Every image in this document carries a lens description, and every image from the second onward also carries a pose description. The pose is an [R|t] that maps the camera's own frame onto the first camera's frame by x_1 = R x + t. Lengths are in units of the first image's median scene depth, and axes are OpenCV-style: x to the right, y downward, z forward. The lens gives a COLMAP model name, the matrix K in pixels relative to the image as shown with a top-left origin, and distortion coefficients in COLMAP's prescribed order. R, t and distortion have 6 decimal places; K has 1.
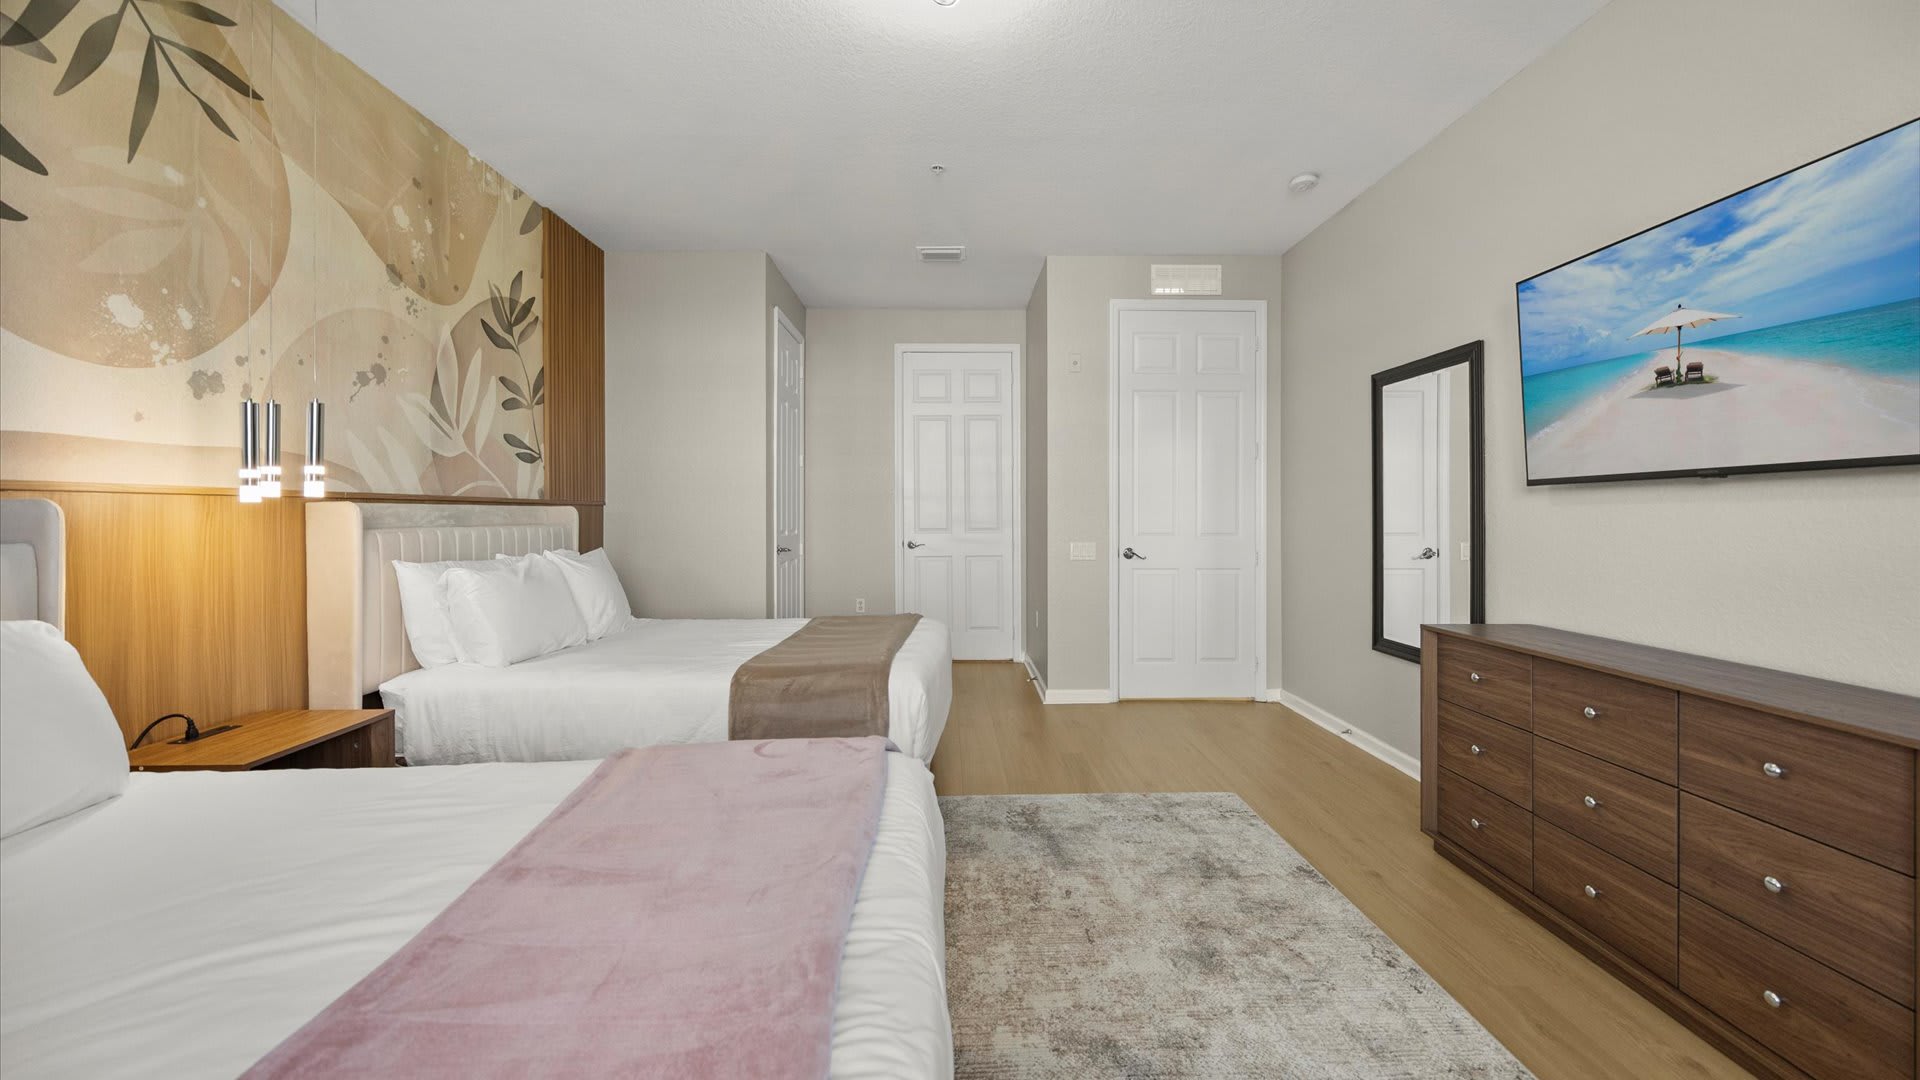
lens RADIAL K [[814.5, 0, 961.0], [0, 814.5, 528.0], [0, 0, 1]] dist [-0.012552, 0.000063]
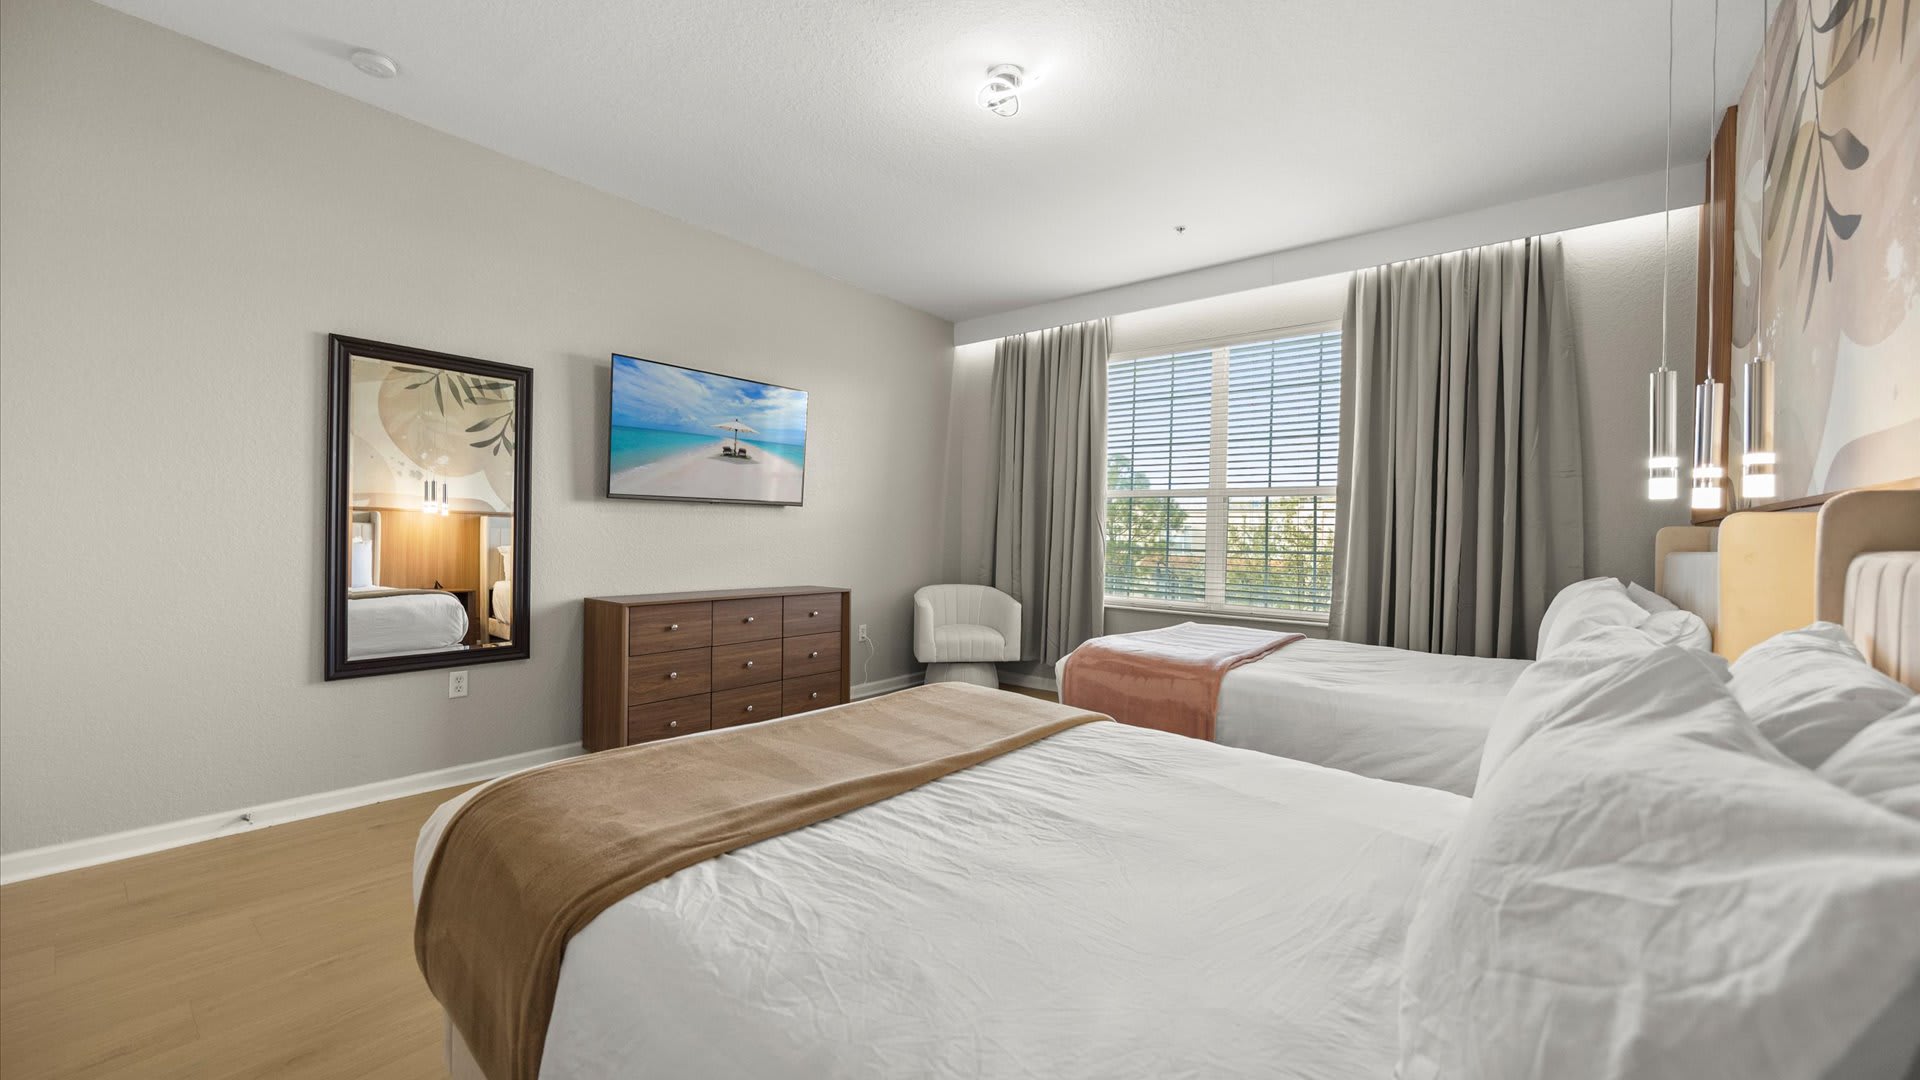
lens RADIAL K [[814.5, 0, 961.0], [0, 814.5, 528.0], [0, 0, 1]] dist [-0.012552, 0.000063]
pose [[-0.766410, -0.018632, 0.642081, -0.913234], [0.002202, 0.999497, 0.031632, -0.056084], [-0.642347, 0.025656, -0.765984, 2.200445]]
